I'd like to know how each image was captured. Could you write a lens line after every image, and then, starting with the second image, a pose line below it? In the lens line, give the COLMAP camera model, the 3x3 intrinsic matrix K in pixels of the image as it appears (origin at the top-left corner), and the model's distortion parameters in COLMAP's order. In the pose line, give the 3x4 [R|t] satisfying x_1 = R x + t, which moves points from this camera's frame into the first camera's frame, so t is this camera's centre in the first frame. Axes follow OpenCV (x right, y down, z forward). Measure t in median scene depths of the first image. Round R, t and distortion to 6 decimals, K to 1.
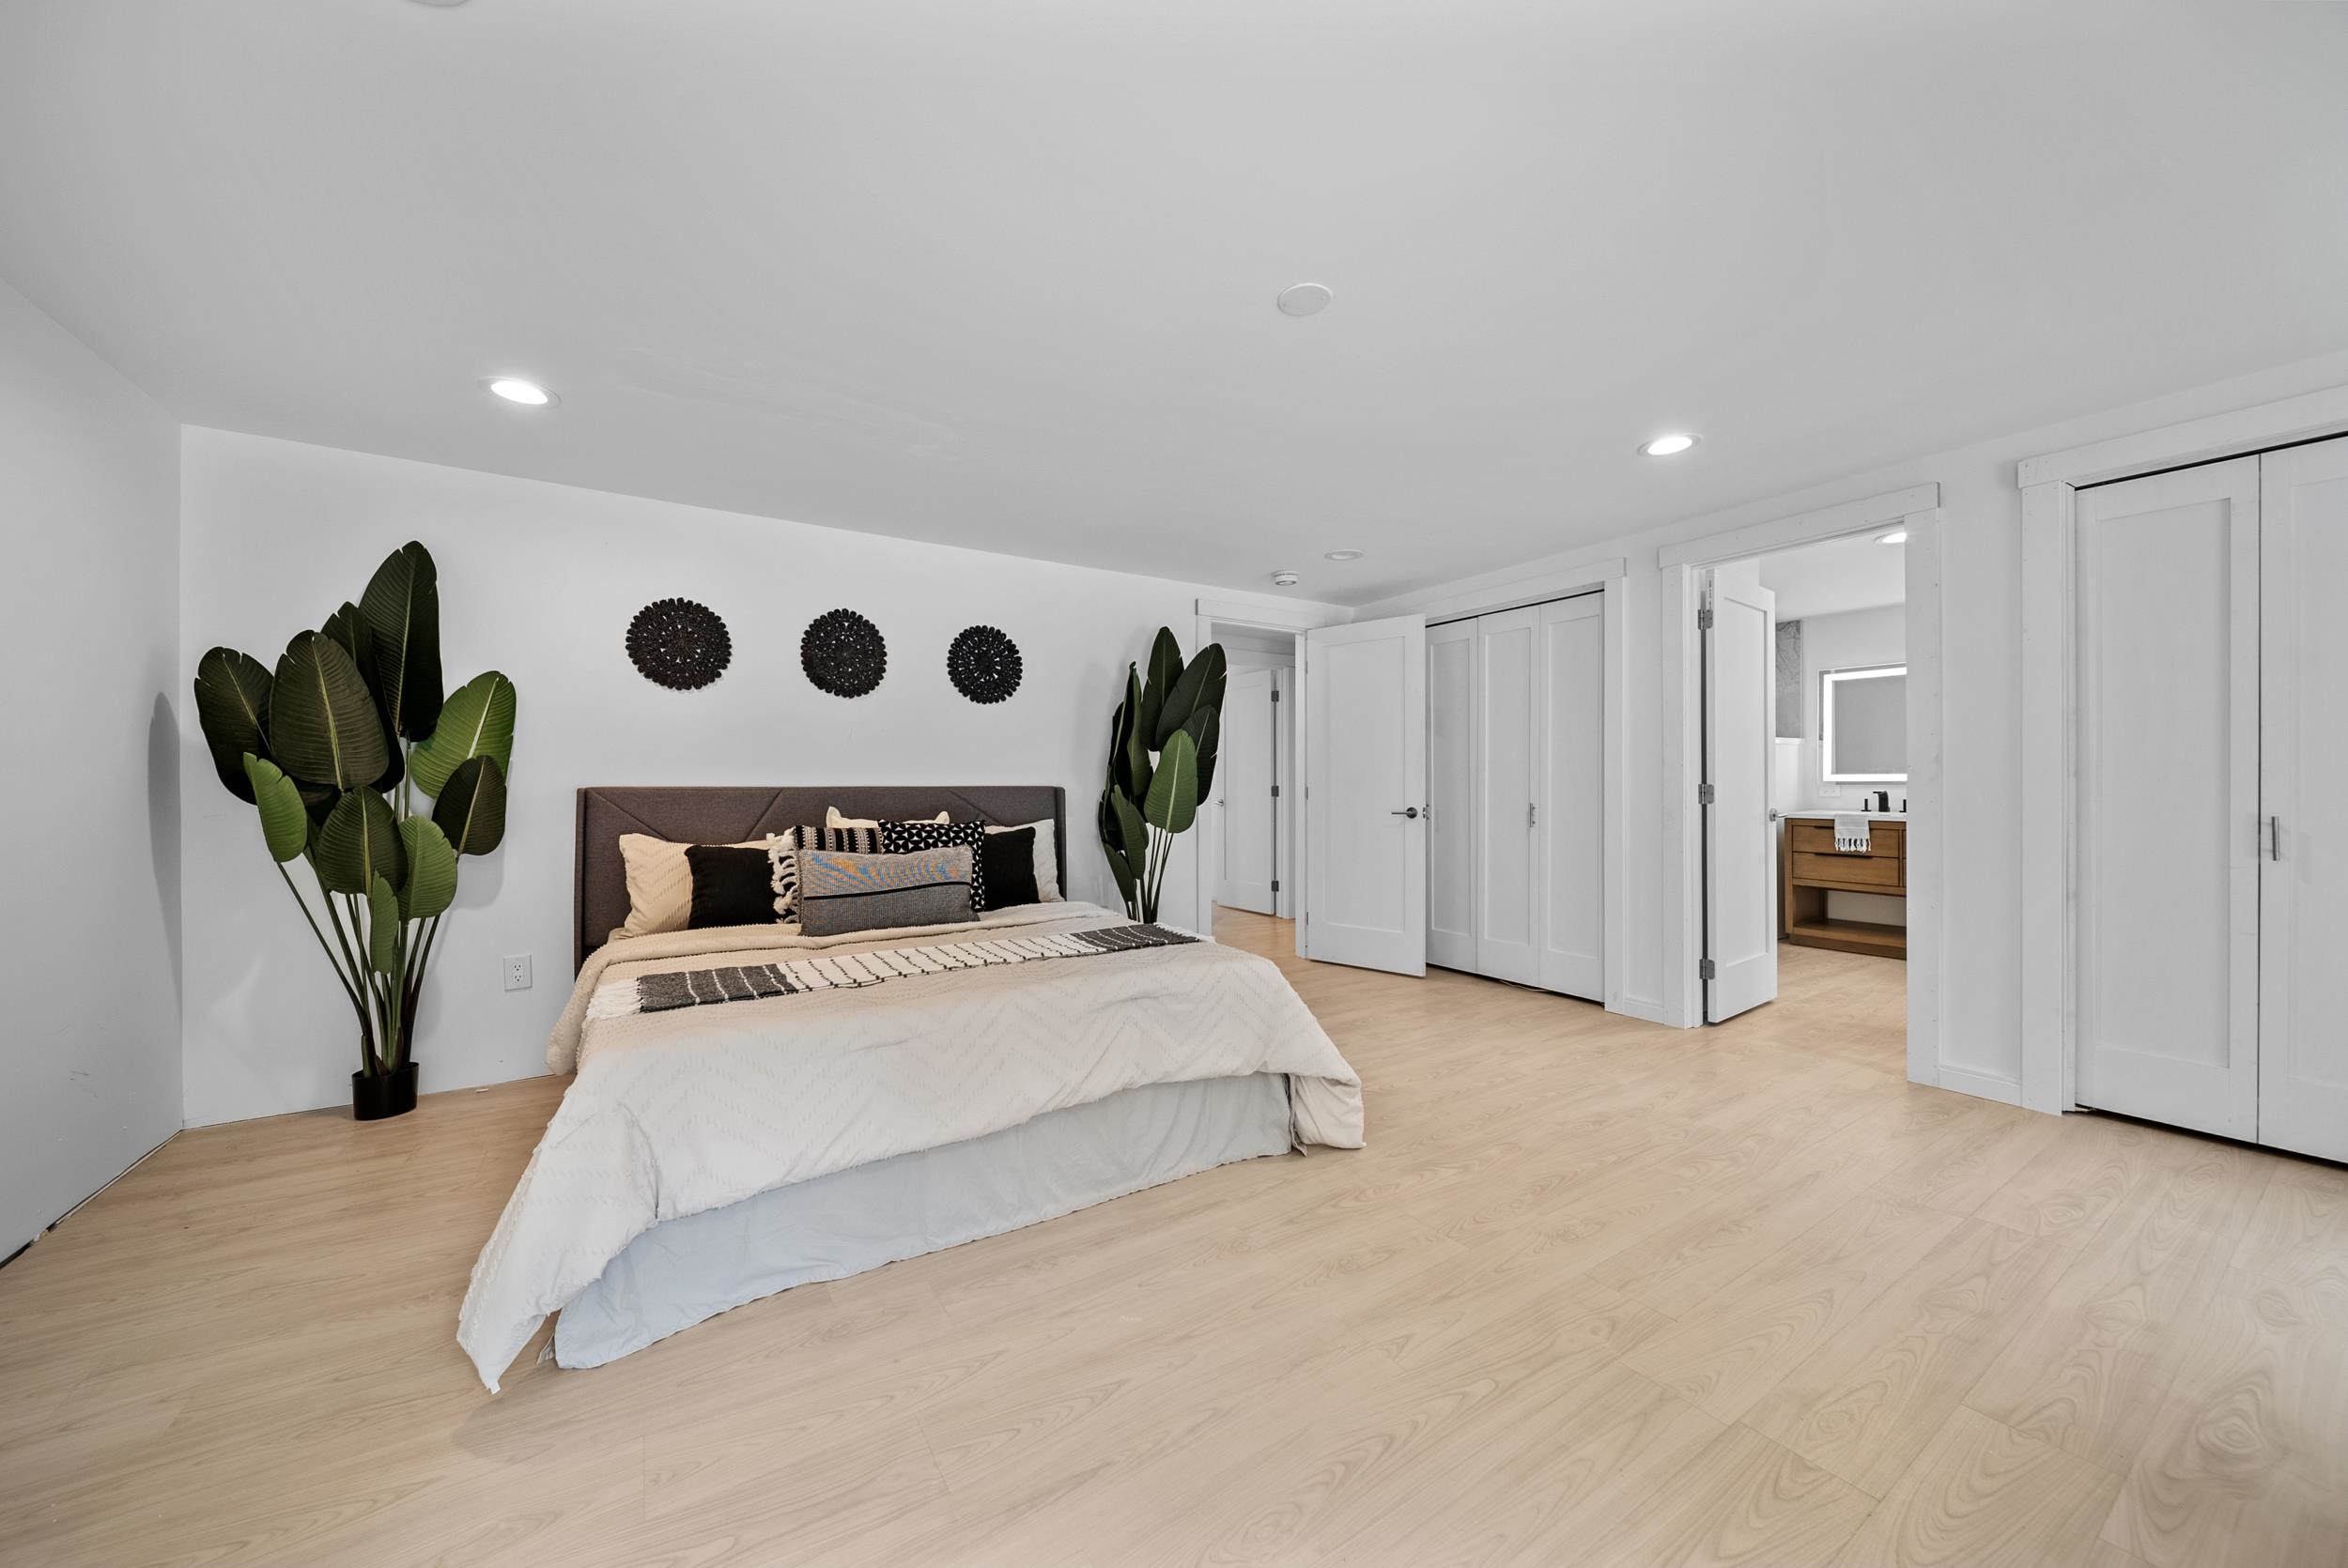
lens RADIAL K [[829.7, 0, 1188.2], [0, 829.7, 788.5], [0, 0, 1]] dist [-0.000140, -0.001363]
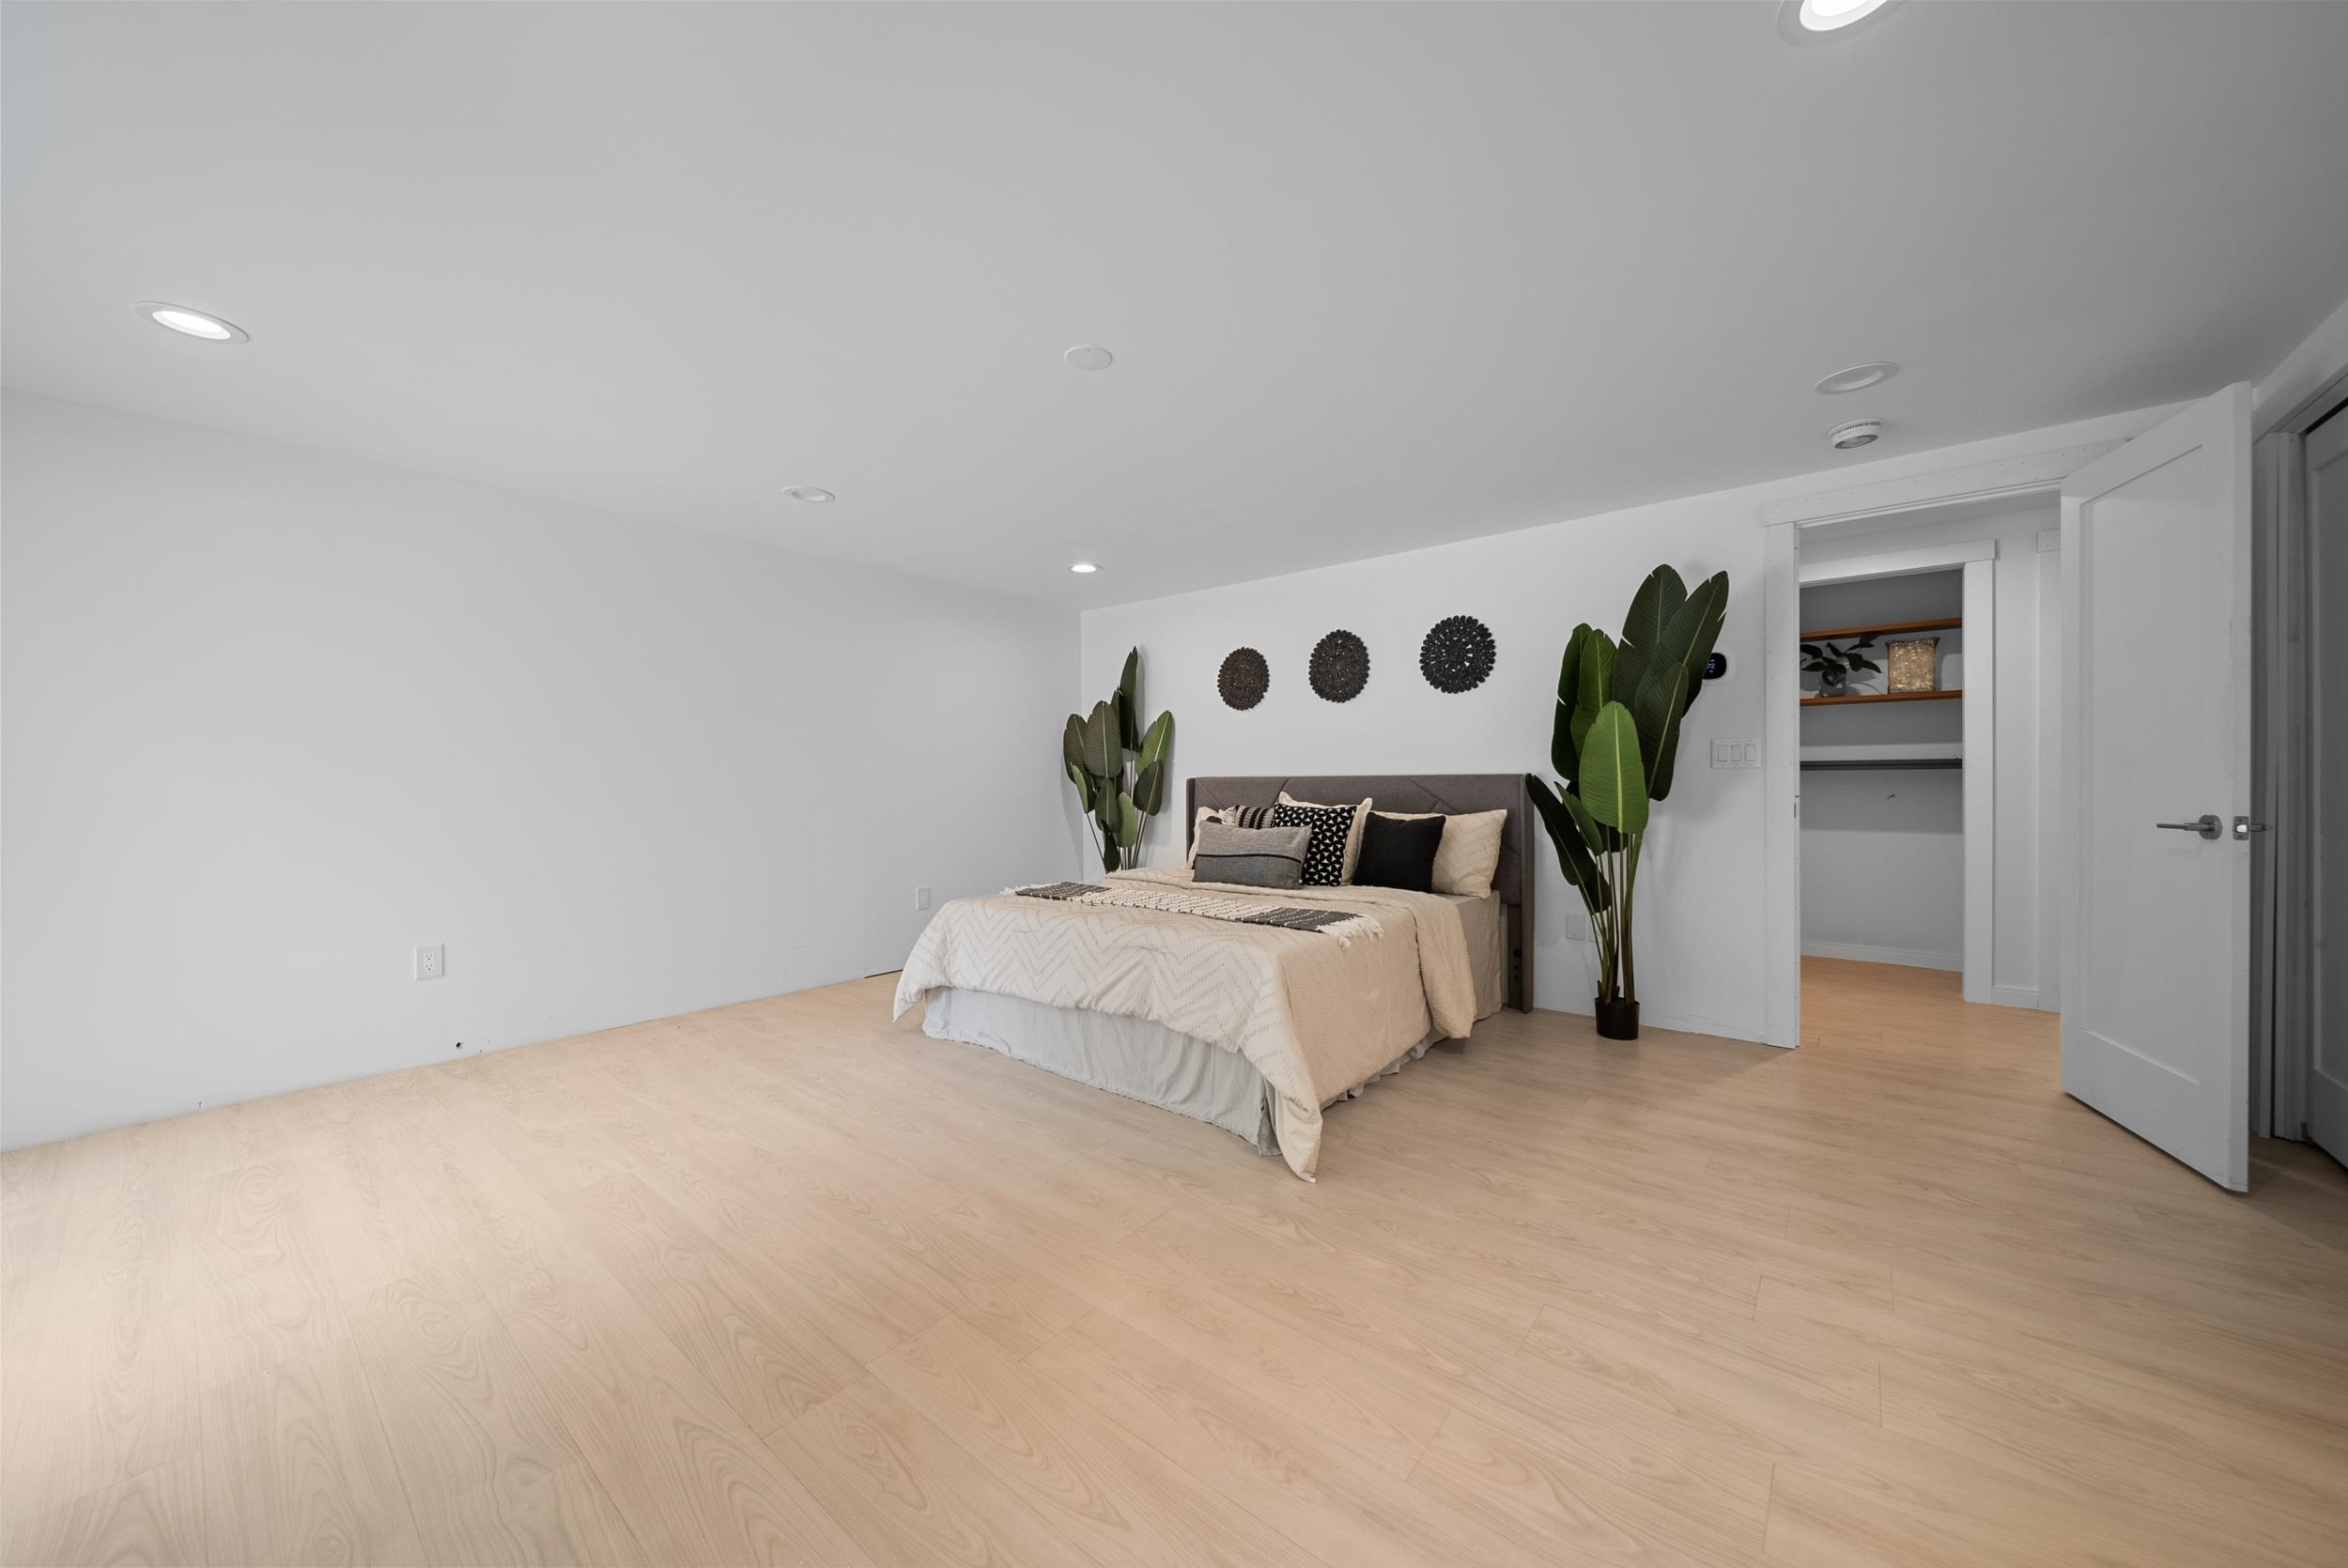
lens RADIAL K [[829.7, 0, 1168.7], [0, 829.7, 785.8], [0, 0, 1]] dist [-0.000140, -0.001363]
pose [[0.298247, 0.007708, -0.954458, 0.821514], [0.003759, 0.999950, 0.009250, 0.000111], [0.954481, -0.006346, 0.298203, 0.483810]]
